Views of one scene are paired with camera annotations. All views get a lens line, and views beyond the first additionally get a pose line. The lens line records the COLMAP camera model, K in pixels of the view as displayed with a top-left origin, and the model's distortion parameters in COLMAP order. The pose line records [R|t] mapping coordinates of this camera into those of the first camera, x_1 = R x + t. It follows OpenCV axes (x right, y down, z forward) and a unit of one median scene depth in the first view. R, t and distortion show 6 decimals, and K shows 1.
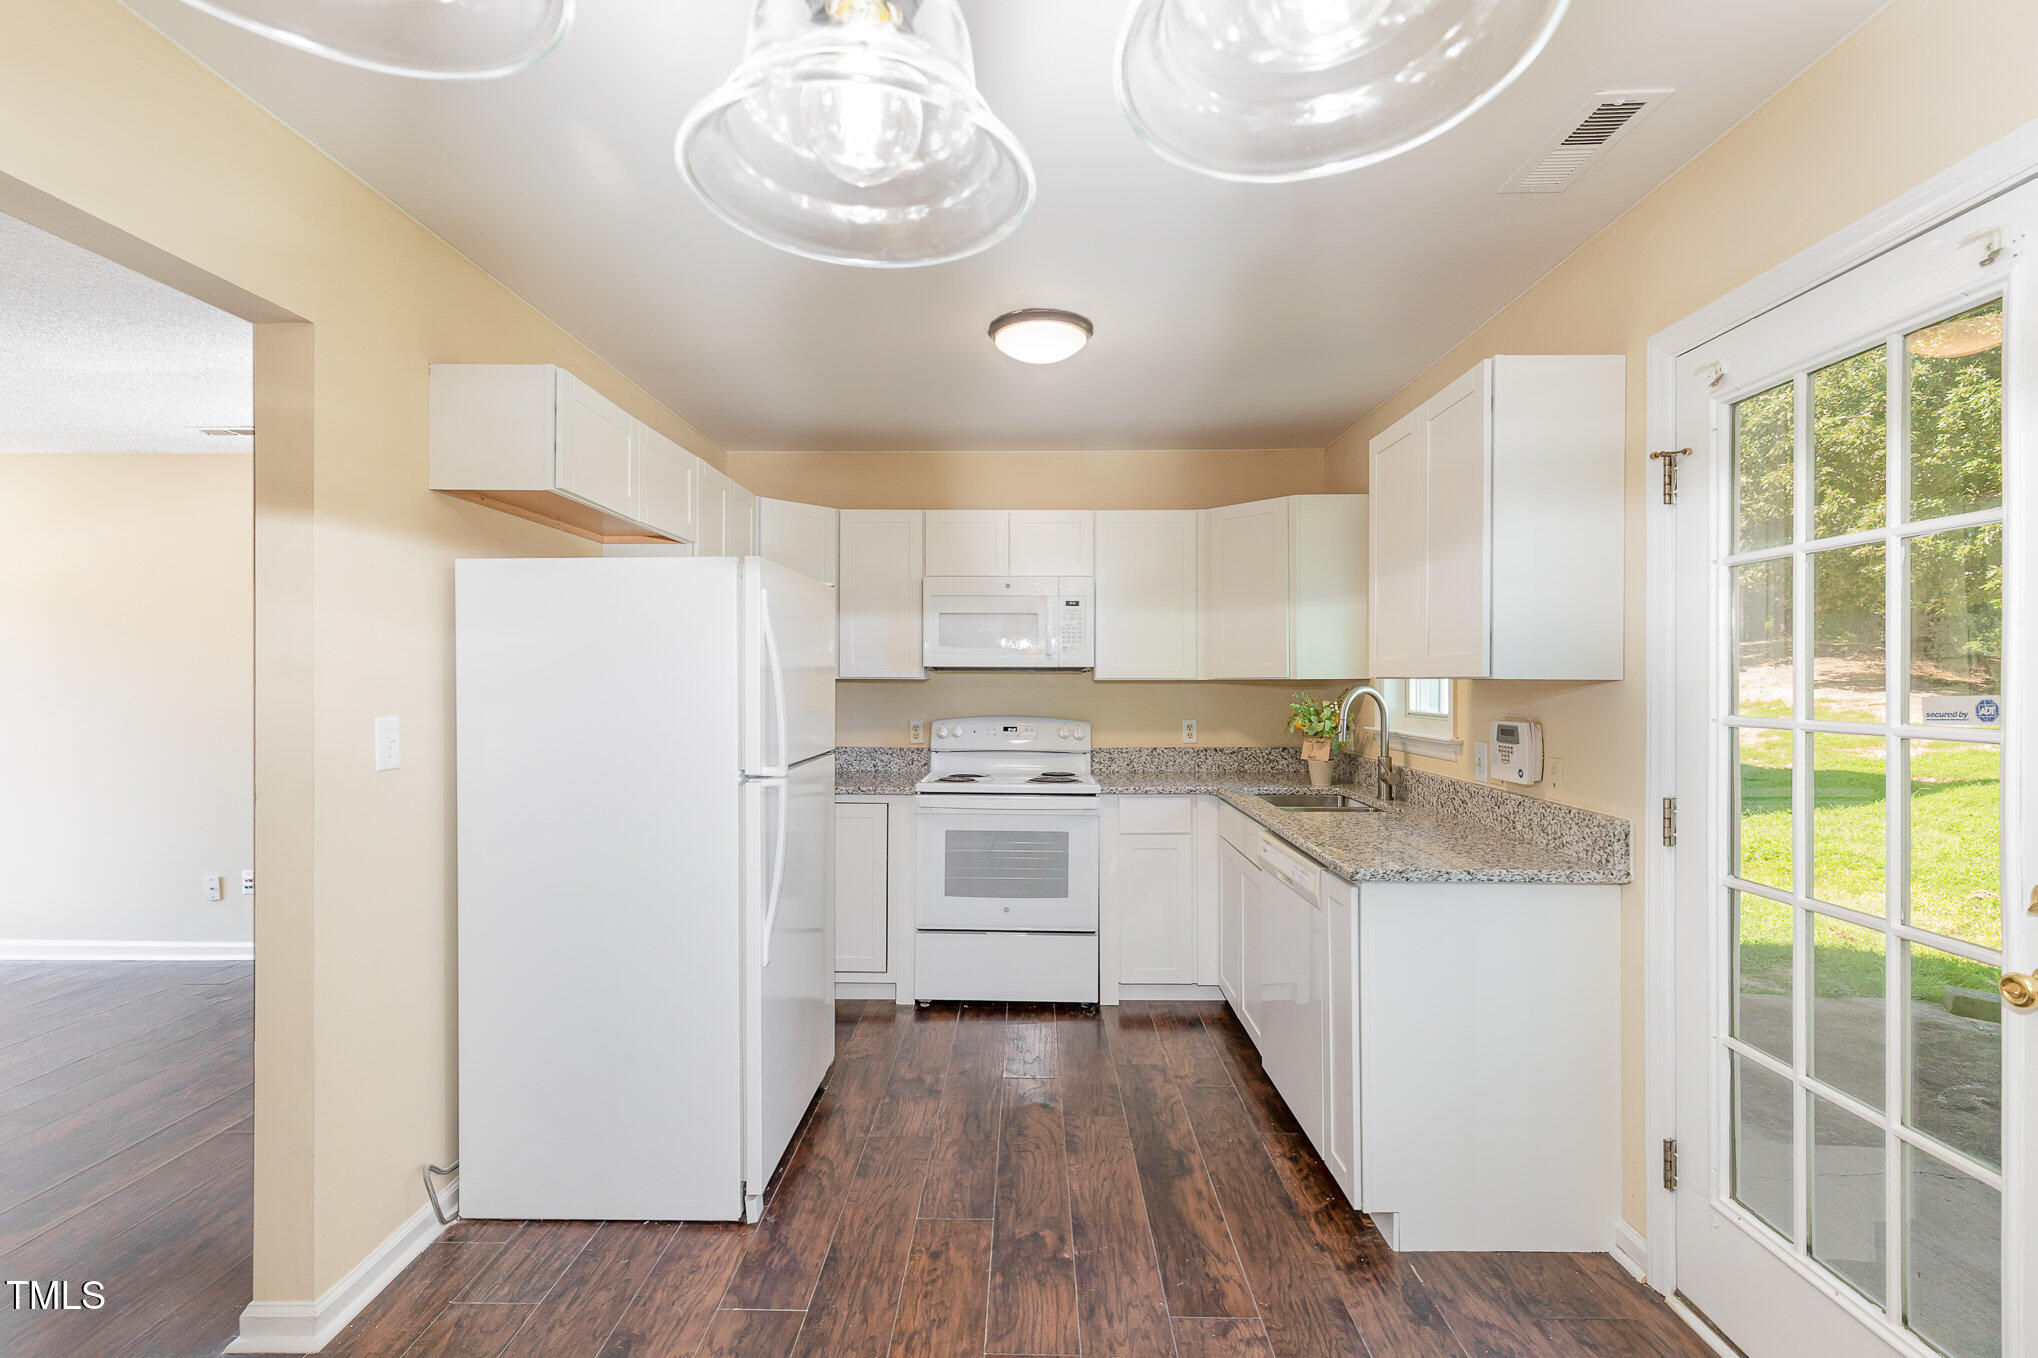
lens RADIAL K [[923.7, 0, 1015.4], [0, 923.7, 678.8], [0, 0, 1]] dist [0.004028, -0.000123]
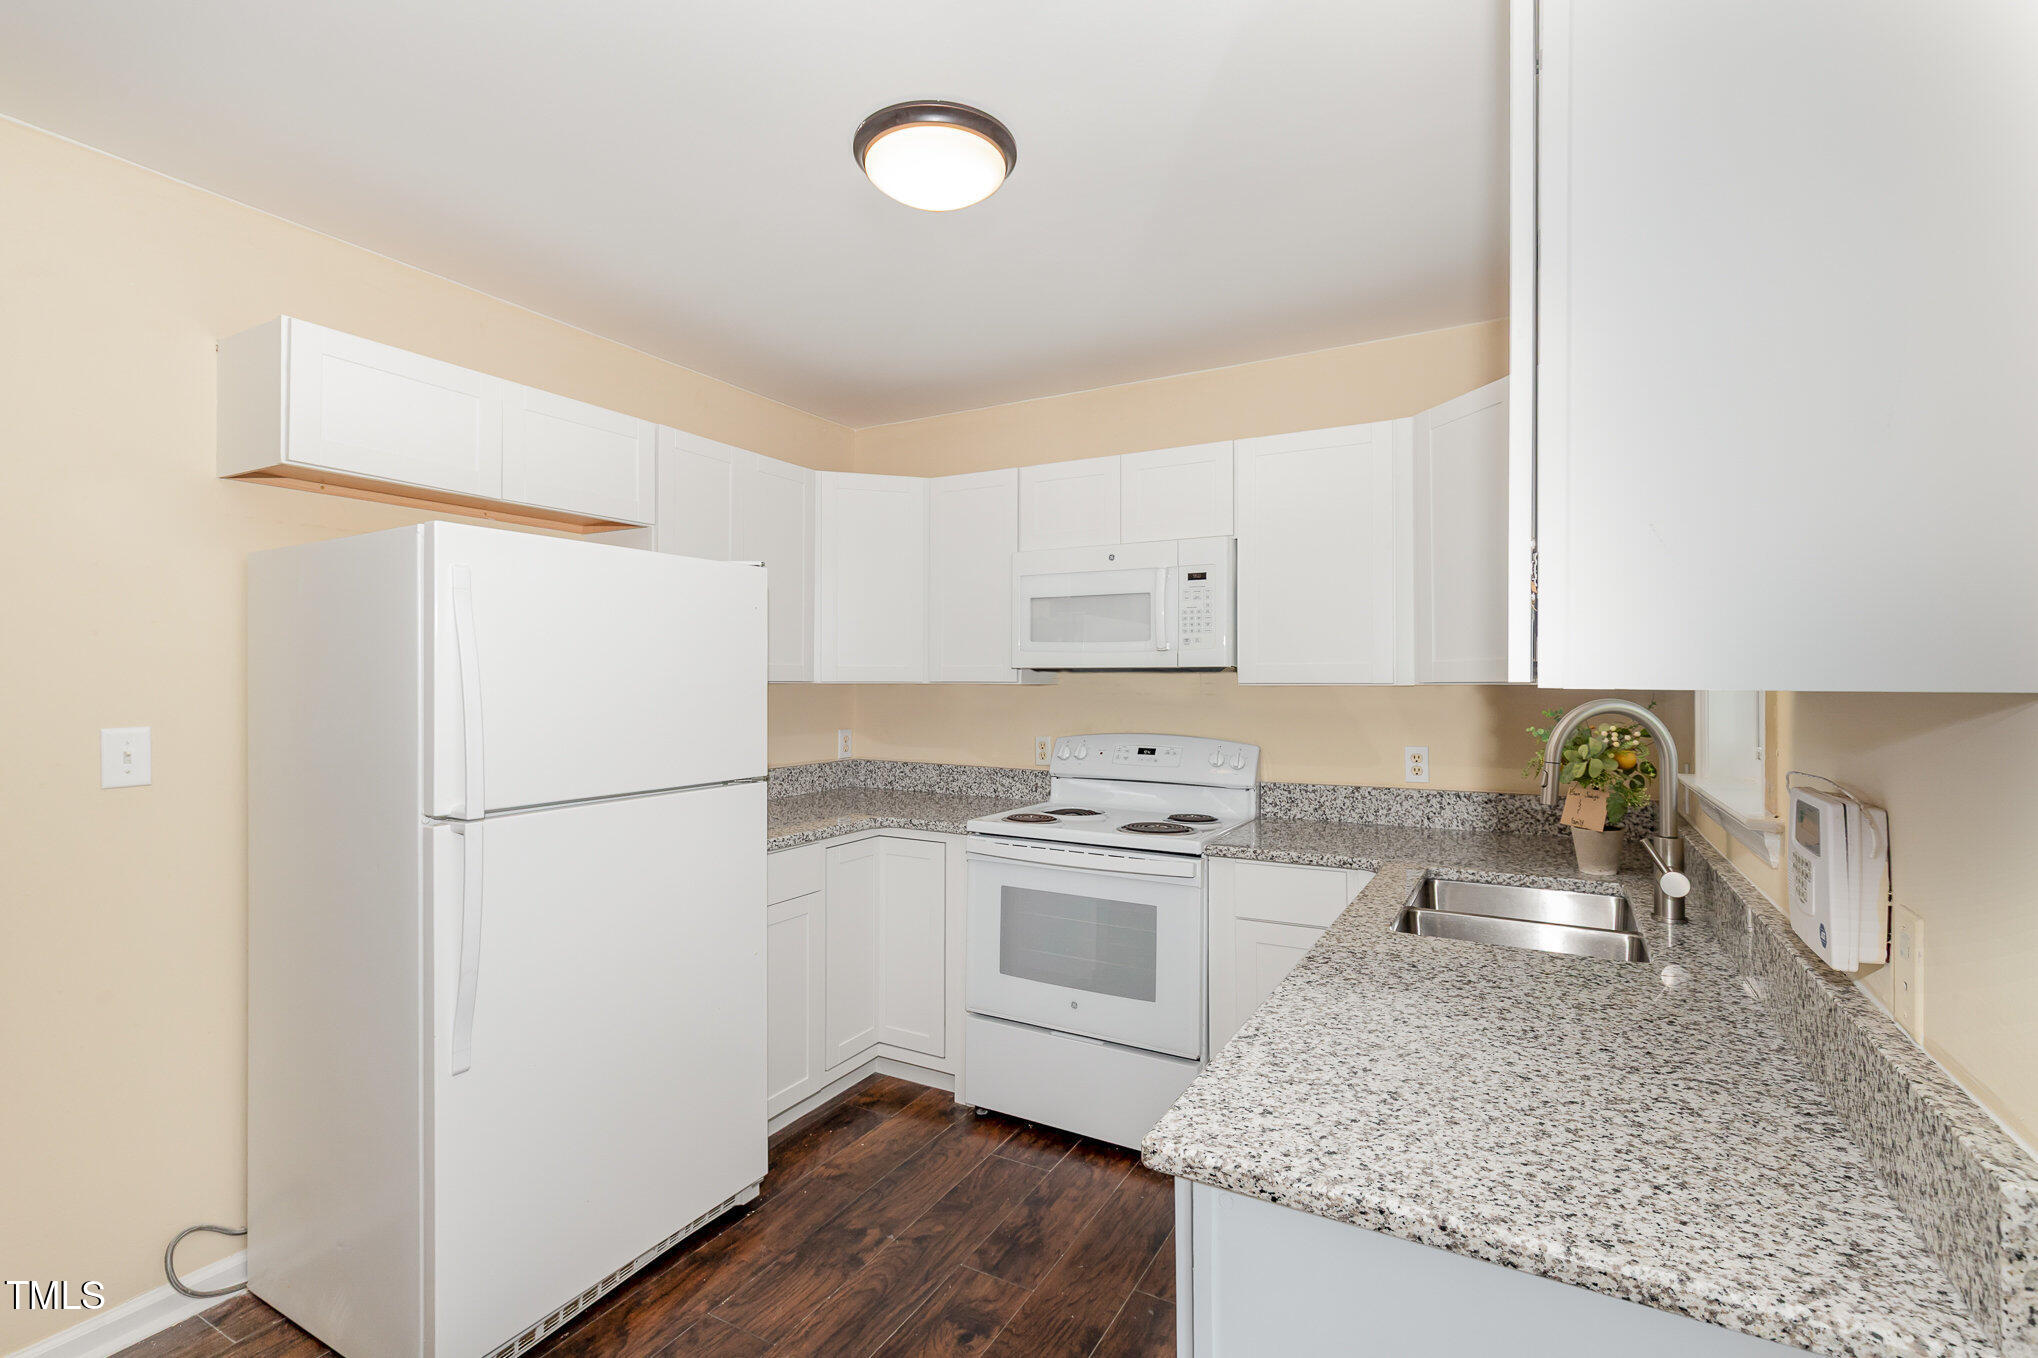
lens RADIAL K [[923.7, 0, 1020.2], [0, 923.7, 672.8], [0, 0, 1]] dist [0.004028, -0.000123]
pose [[0.879724, -0.006142, -0.475445, 0.304342], [0.001501, 0.999947, -0.010142, -0.001540], [0.475483, 0.008209, 0.879687, 0.353058]]
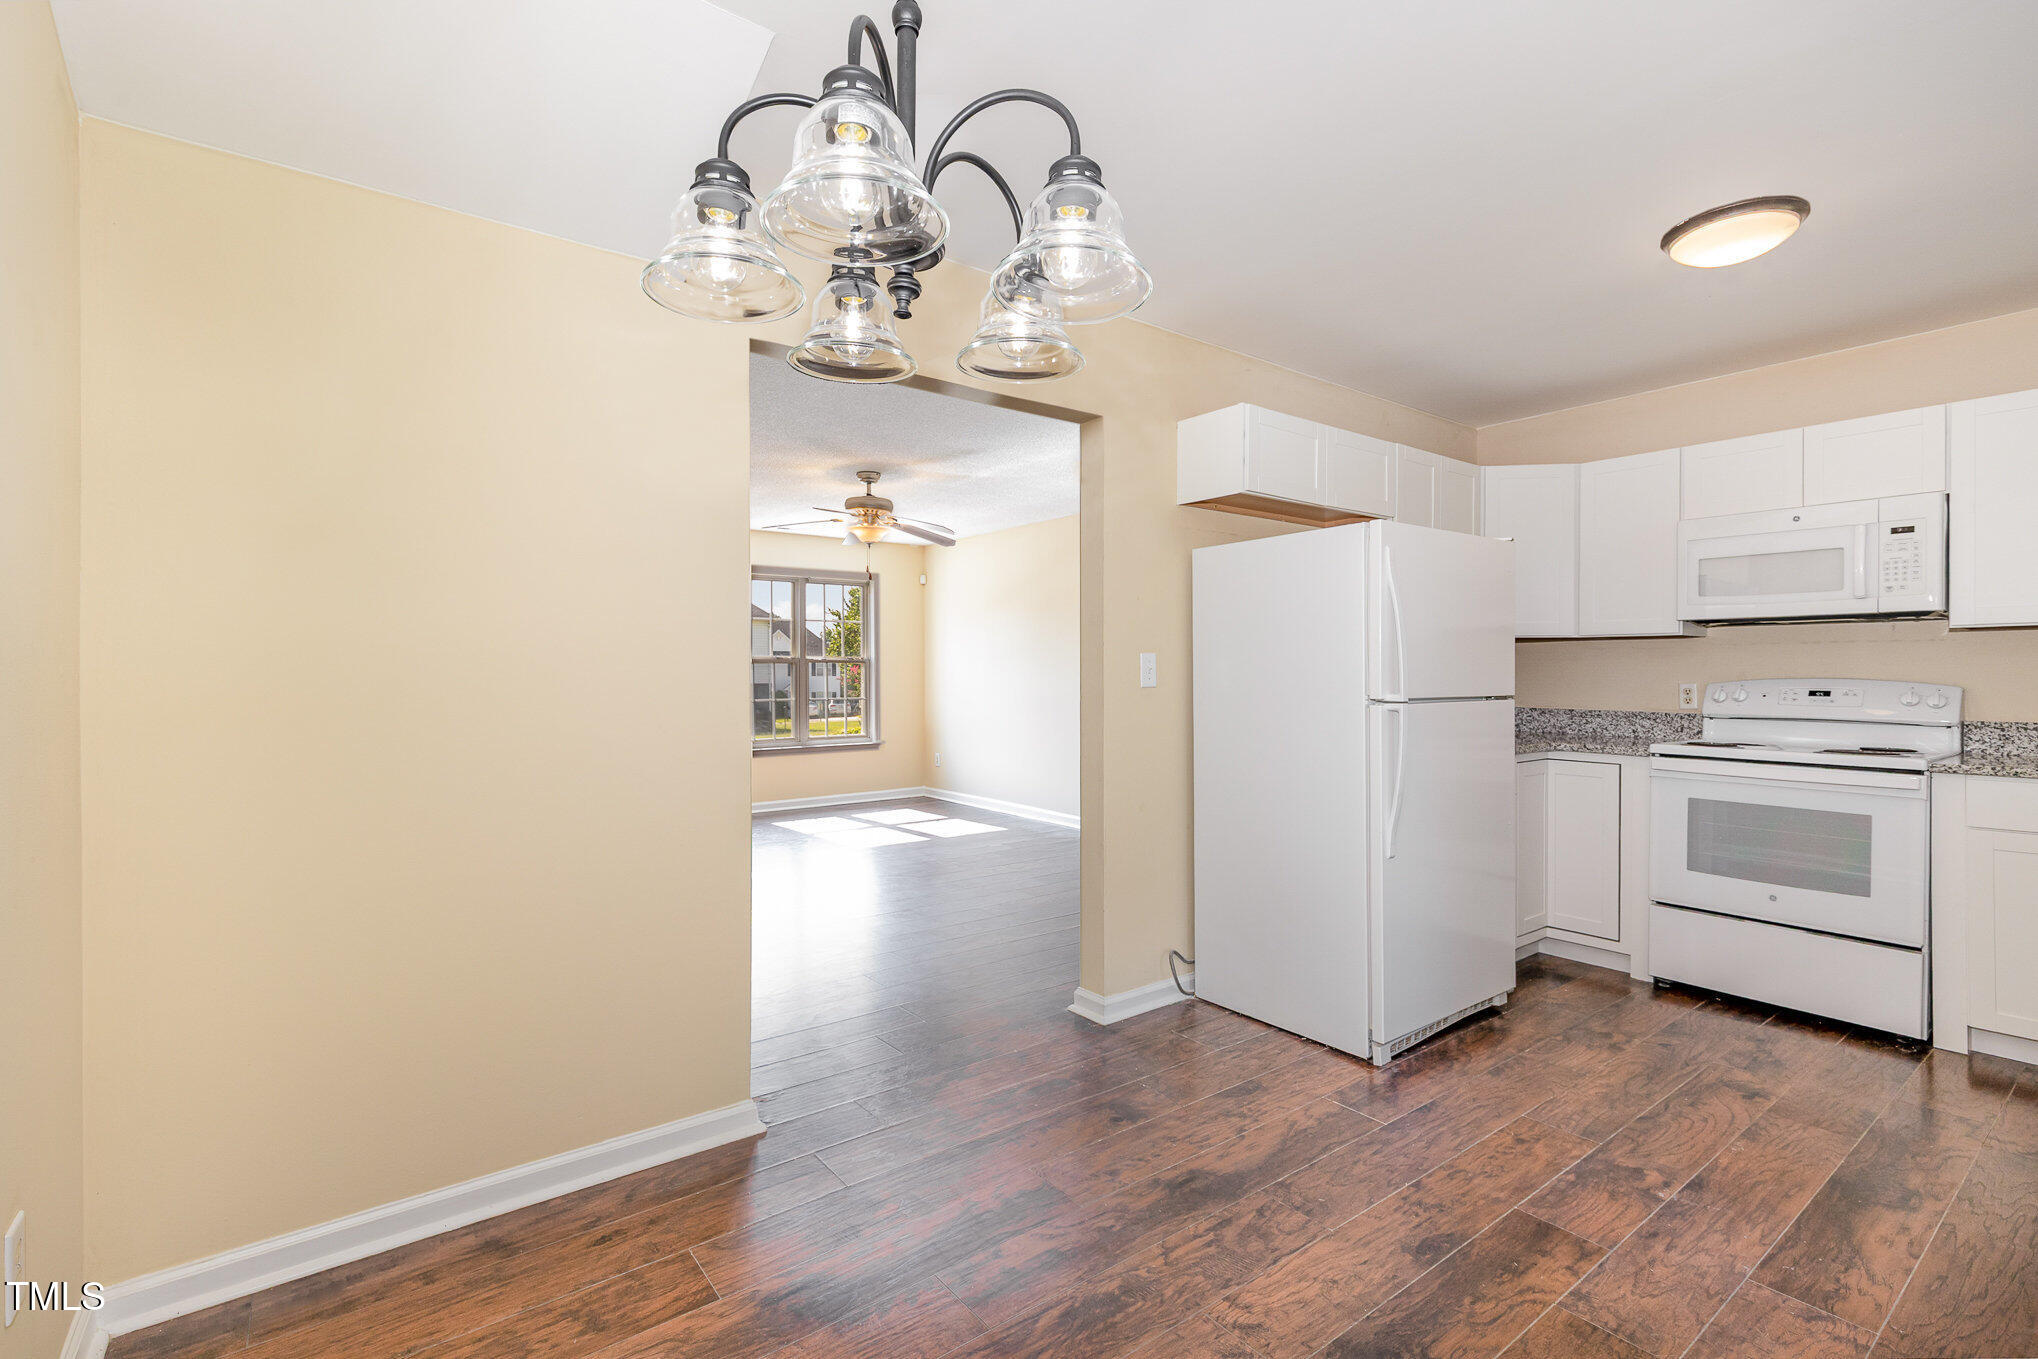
lens RADIAL K [[923.7, 0, 1016.8], [0, 923.7, 676.7], [0, 0, 1]] dist [0.004028, -0.000123]
pose [[0.614307, -0.000322, -0.789067, 0.242341], [0.000468, 1.000000, -0.000044, 0.046355], [0.789067, -0.000342, 0.614307, -0.079609]]
